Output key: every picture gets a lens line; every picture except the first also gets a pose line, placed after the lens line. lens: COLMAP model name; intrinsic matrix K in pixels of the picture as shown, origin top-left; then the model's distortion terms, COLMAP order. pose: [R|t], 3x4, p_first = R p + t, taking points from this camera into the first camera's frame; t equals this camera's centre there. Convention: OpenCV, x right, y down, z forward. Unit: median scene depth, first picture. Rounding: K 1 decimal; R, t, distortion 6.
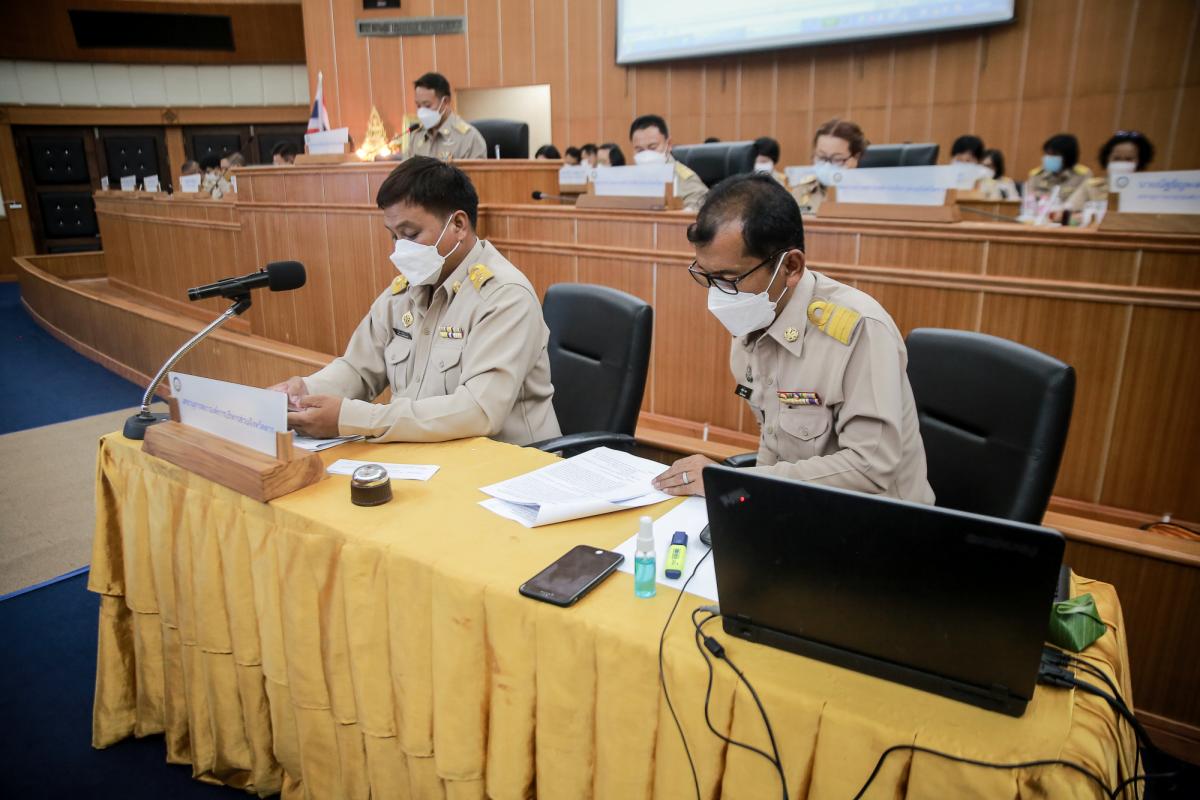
lens RADIAL K [[803.3, 0, 598.1], [0, 803.3, 400.8], [0, 0, 1]] dist [-0.126988, 0.093932]
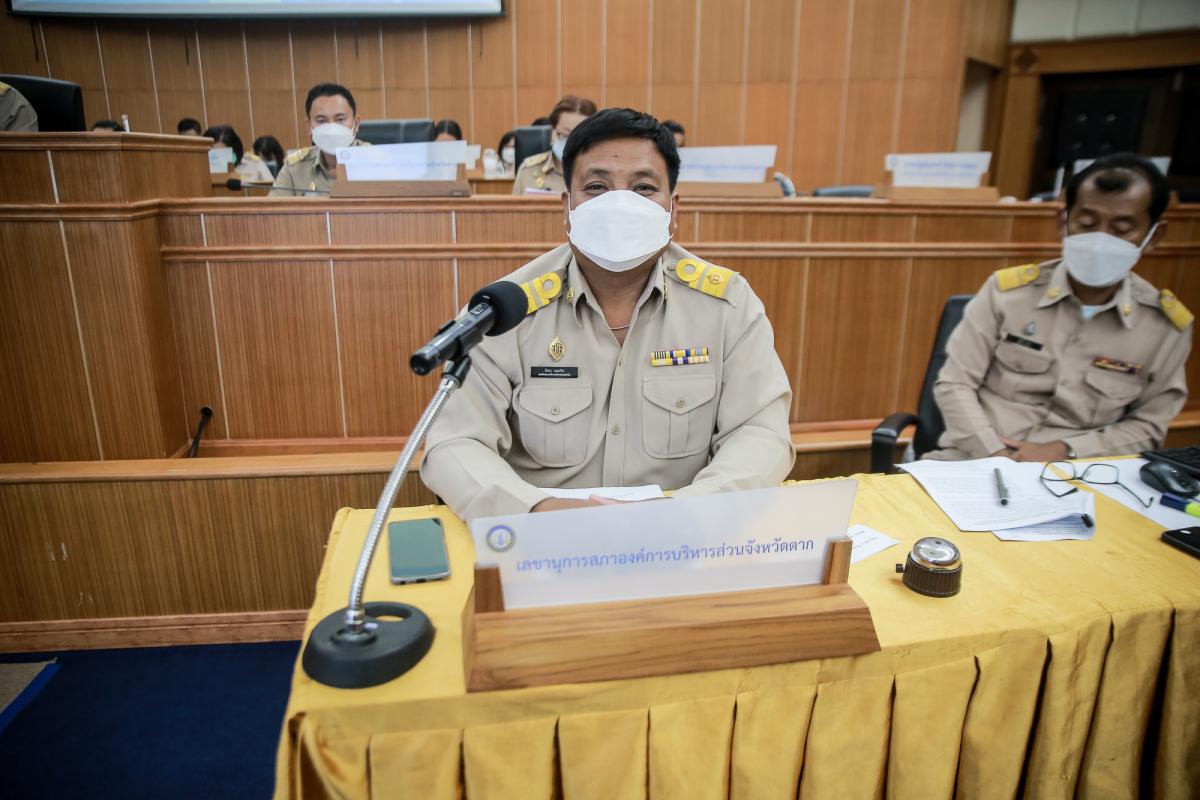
lens RADIAL K [[803.3, 0, 598.1], [0, 803.3, 400.8], [0, 0, 1]] dist [-0.126988, 0.093932]
pose [[0.701396, -0.195978, 0.685300, -0.228704], [0.185533, 0.978513, 0.089939, -0.039632], [-0.688202, 0.064063, 0.722685, 0.160298]]
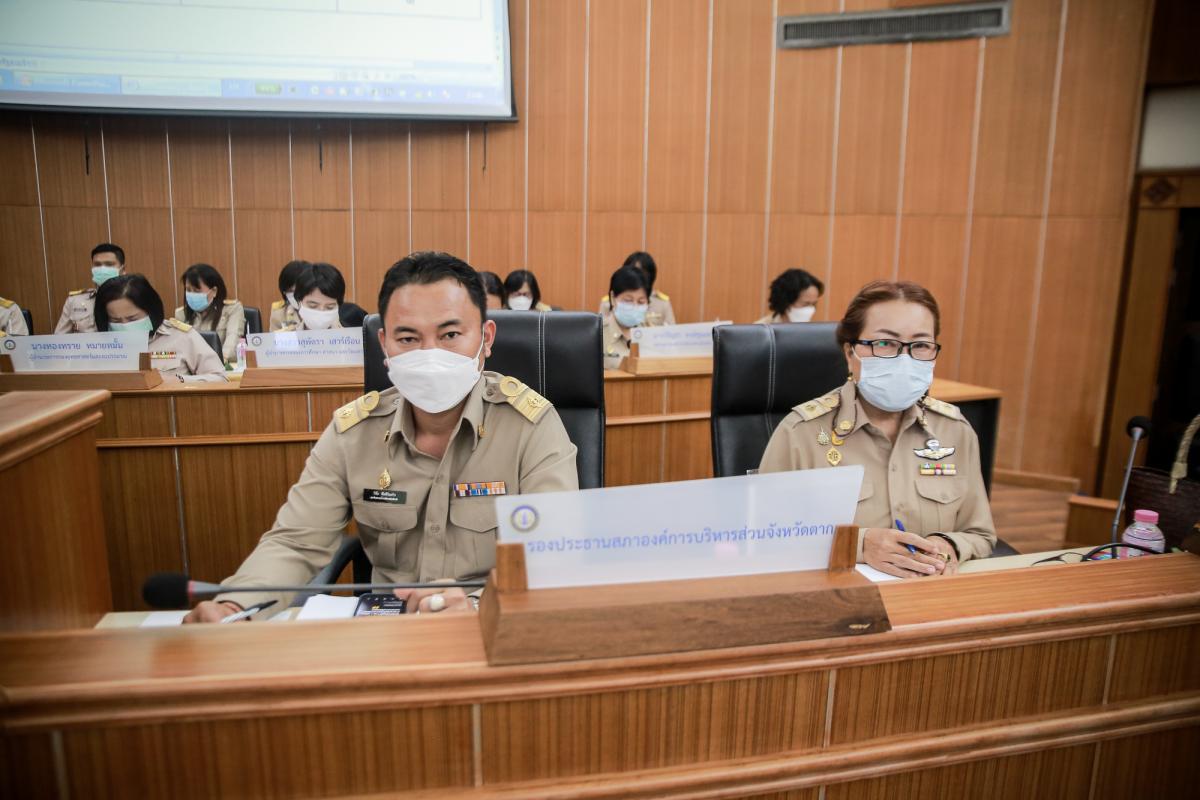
lens RADIAL K [[803.3, 0, 598.1], [0, 803.3, 400.8], [0, 0, 1]] dist [-0.126988, 0.093932]
pose [[0.609636, -0.125893, 0.782620, -0.126203], [0.202774, 0.979226, -0.000435, -0.178164], [-0.766307, 0.158960, 0.622499, 0.454202]]
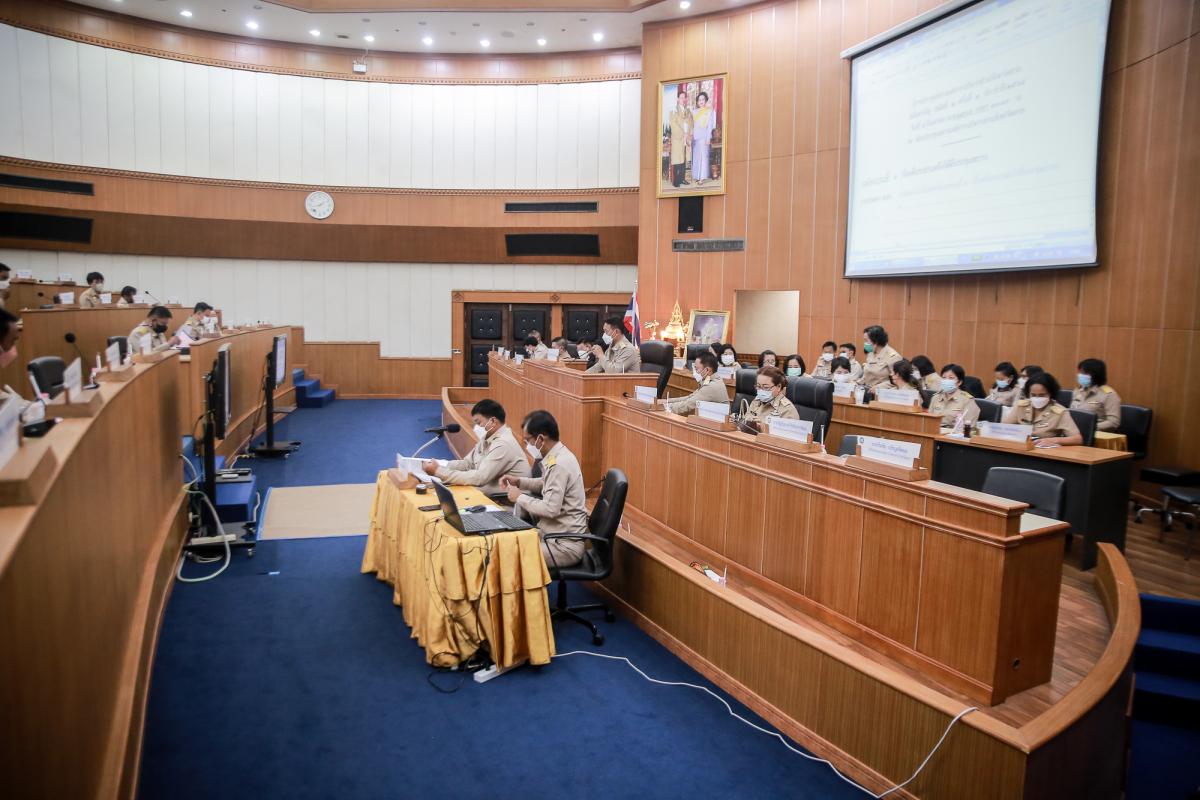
lens RADIAL K [[803.3, 0, 598.1], [0, 803.3, 400.8], [0, 0, 1]] dist [-0.126988, 0.093932]
pose [[0.872395, 0.075938, -0.482867, 0.471911], [-0.158534, 0.978416, -0.132552, 0.011262], [0.462379, 0.192189, 0.865603, -0.414378]]
